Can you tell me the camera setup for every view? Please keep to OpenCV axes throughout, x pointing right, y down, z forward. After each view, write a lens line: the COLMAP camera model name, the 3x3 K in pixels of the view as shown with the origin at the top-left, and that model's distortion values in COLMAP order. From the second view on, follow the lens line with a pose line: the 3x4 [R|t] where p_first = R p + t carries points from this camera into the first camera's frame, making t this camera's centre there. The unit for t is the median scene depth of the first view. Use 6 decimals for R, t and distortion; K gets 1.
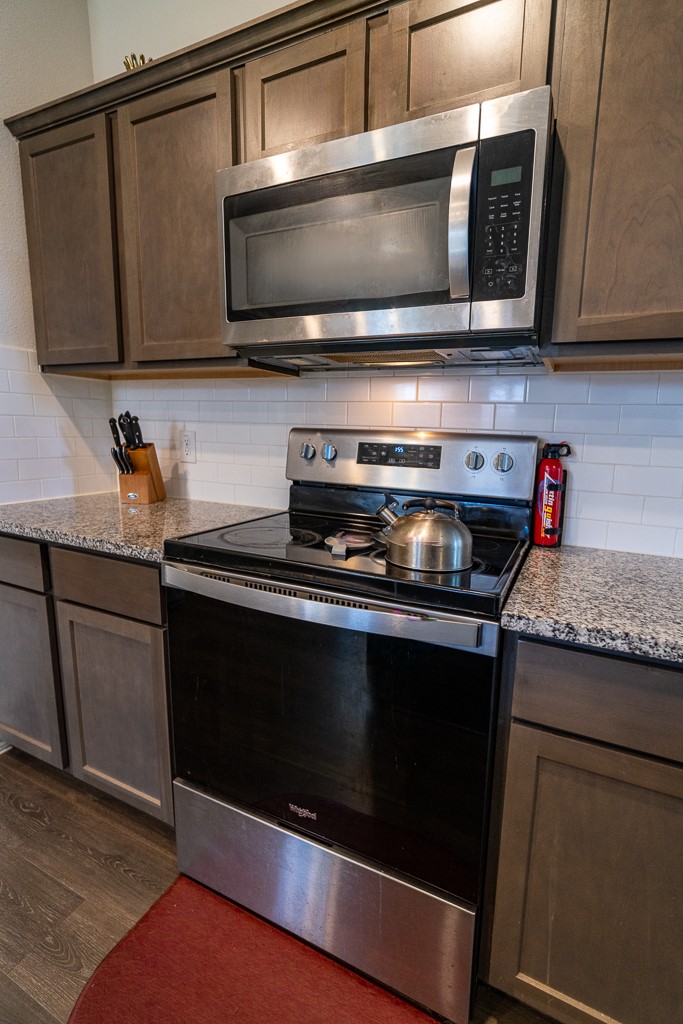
lens RADIAL K [[464.4, 0, 312.9], [0, 464.4, 528.3], [0, 0, 1]] dist [-0.002005, -0.000348]
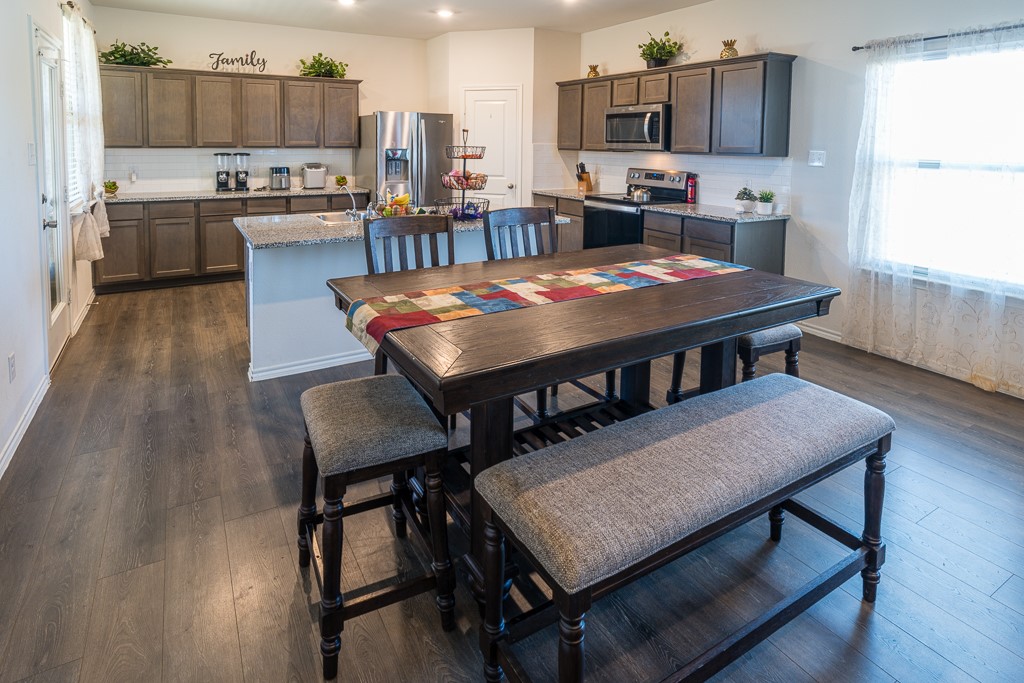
lens RADIAL K [[575.4, 0, 509.2], [0, 575.4, 176.1], [0, 0, 1]] dist [0.003495, 0.000573]
pose [[0.862454, 0.013269, -0.505961, 1.467960], [-0.093393, 0.986663, -0.133320, 0.522824], [0.497444, 0.162236, 0.852191, -3.261557]]
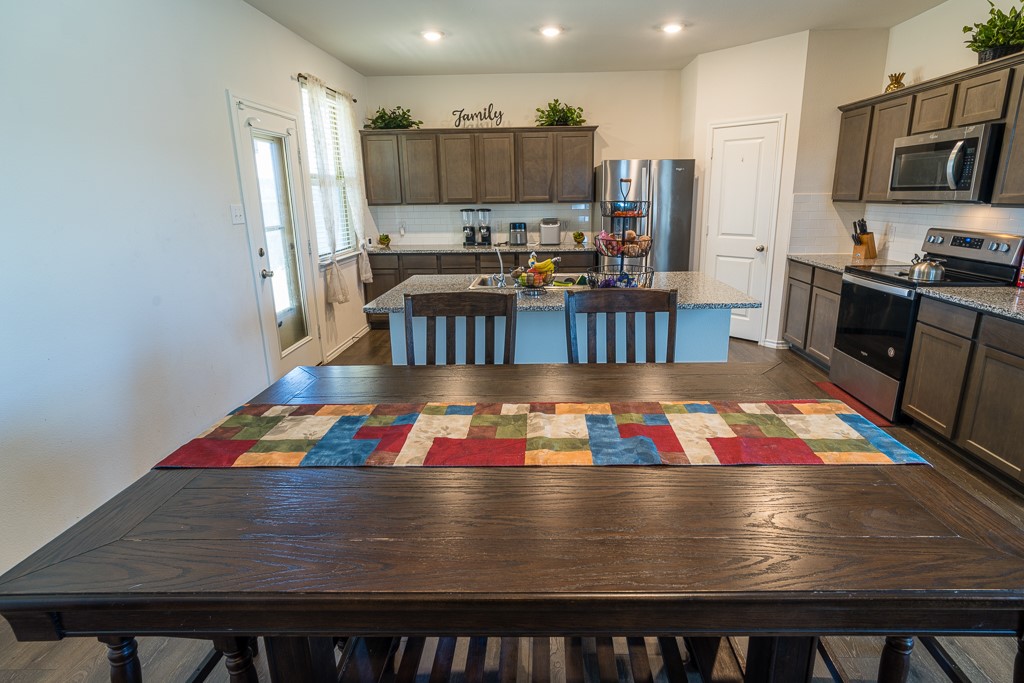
lens RADIAL K [[543.8, 0, 546.4], [0, 543.8, 327.9], [0, 0, 1]] dist [-0.002734, 0.000673]
pose [[0.466686, 0.182424, -0.865405, 1.643413], [-0.159712, 0.979793, 0.120408, 0.263034], [0.869883, 0.082023, 0.486391, -2.070328]]
